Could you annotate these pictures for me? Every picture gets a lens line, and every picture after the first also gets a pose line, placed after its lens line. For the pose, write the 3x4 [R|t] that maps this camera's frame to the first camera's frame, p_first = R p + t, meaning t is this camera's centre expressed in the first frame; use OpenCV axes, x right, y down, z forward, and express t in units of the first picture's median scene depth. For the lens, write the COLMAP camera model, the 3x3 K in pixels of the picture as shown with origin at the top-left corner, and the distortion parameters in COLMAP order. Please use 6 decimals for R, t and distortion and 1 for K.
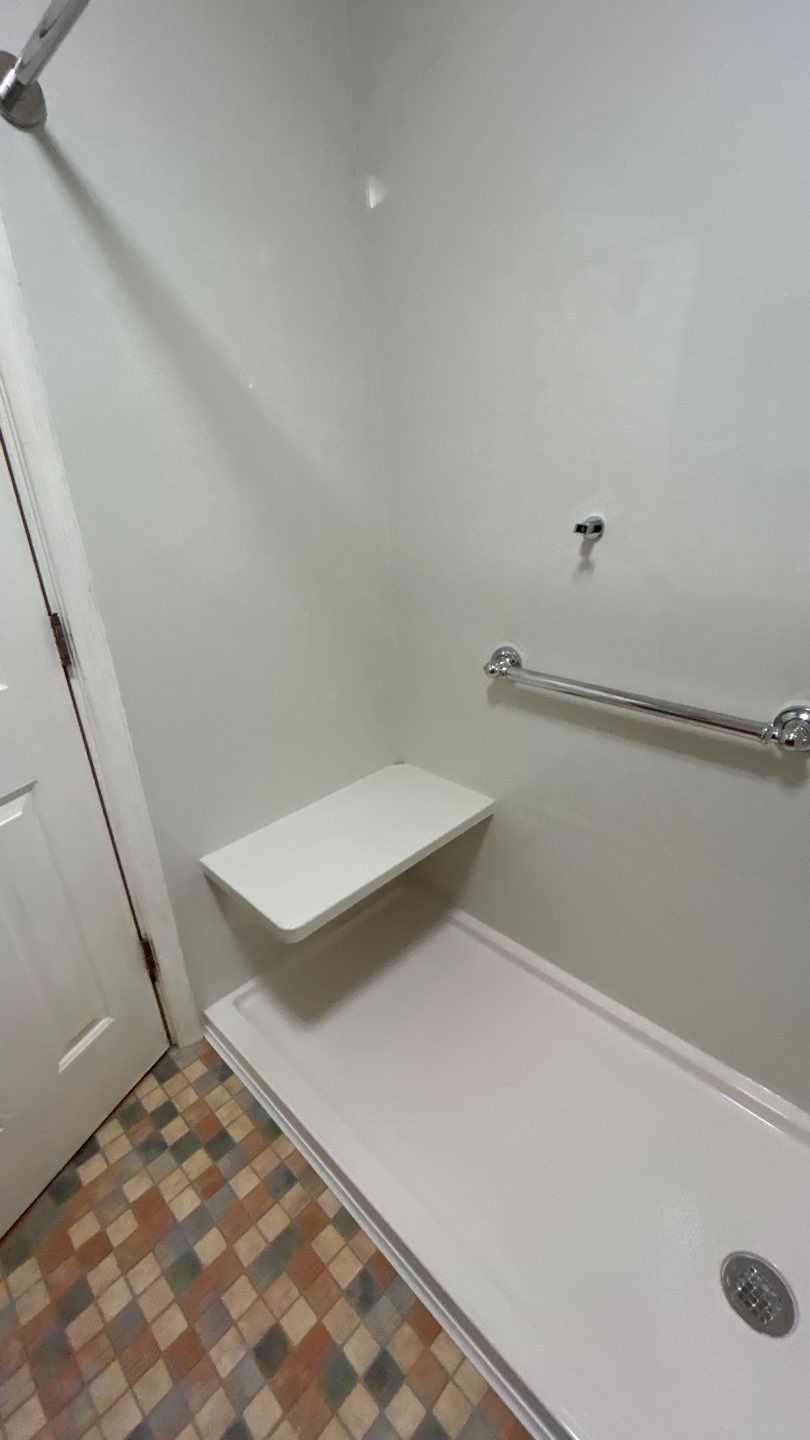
lens RADIAL K [[581.6, 0, 409.1], [0, 581.6, 723.4], [0, 0, 1]] dist [0.000149, -0.000850]
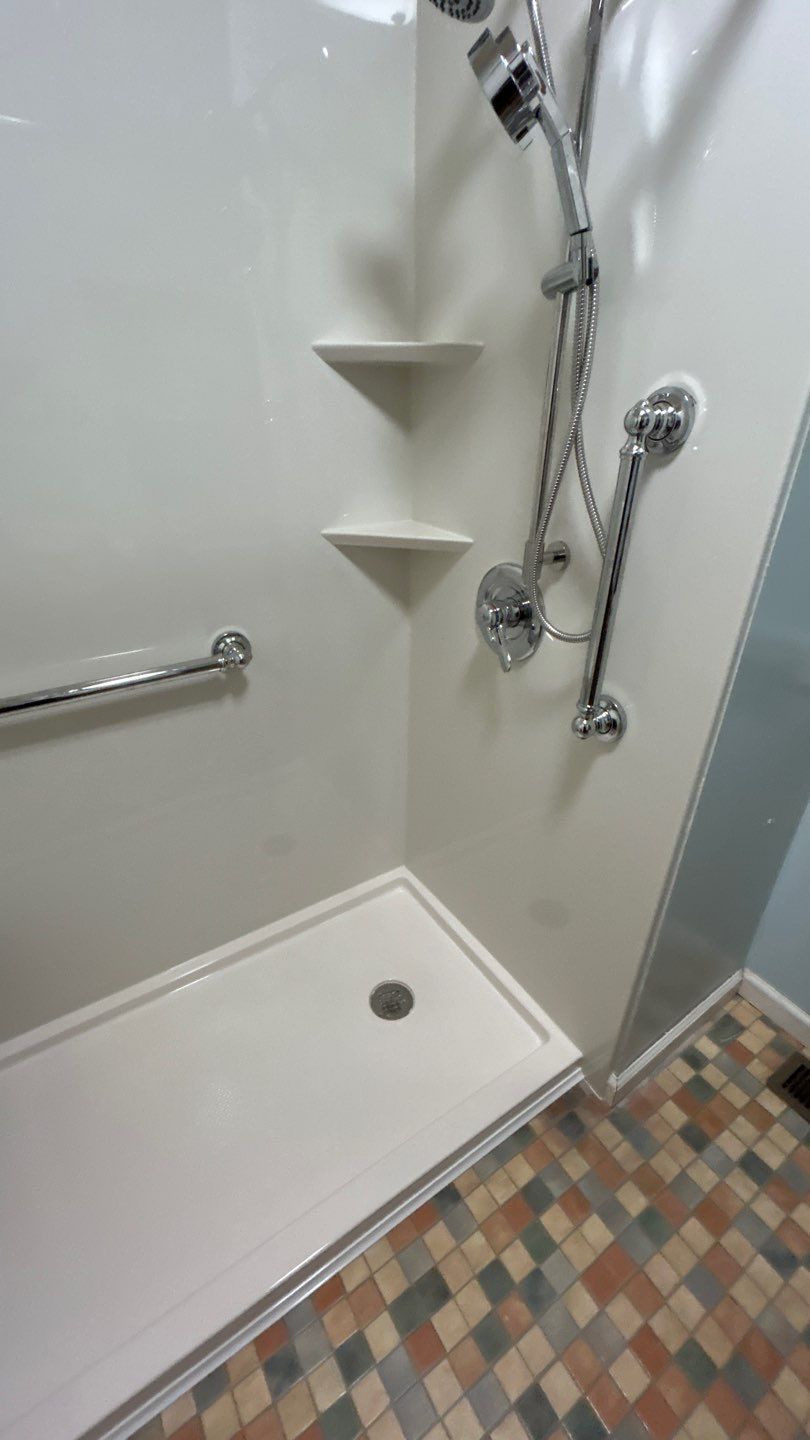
lens RADIAL K [[581.6, 0, 404.8], [0, 581.6, 722.9], [0, 0, 1]] dist [0.000149, -0.000850]
pose [[0.218762, -0.435253, 0.873326, -0.333285], [0.364036, 0.866792, 0.340808, -0.120638], [-0.905329, 0.243366, 0.348069, 0.226409]]
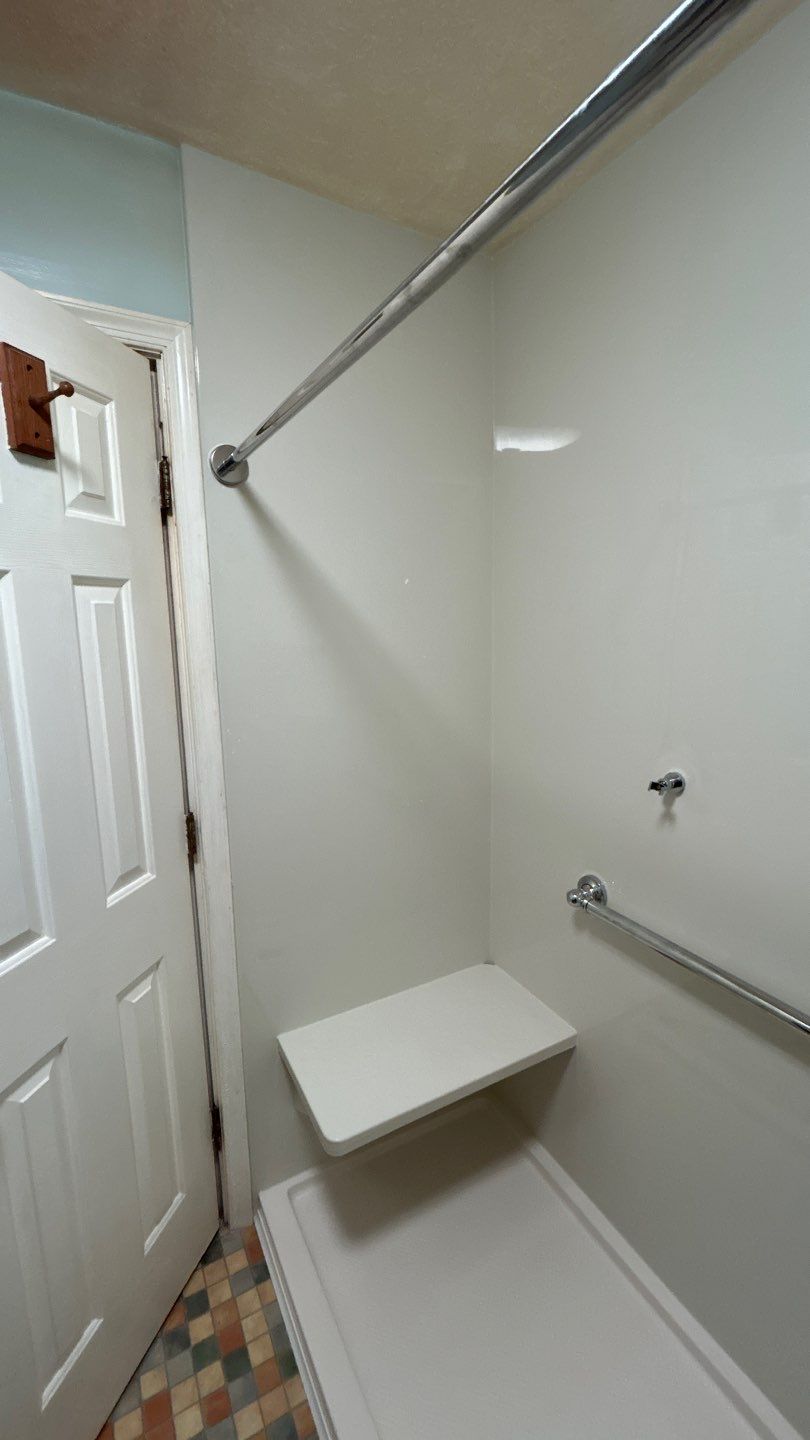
lens RADIAL K [[581.6, 0, 400.6], [0, 581.6, 730.4], [0, 0, 1]] dist [0.000149, -0.000850]
pose [[0.956411, 0.076558, -0.281810, 0.135922], [-0.134767, 0.971828, -0.193362, -0.160610], [0.259068, 0.222912, 0.939784, -0.082674]]
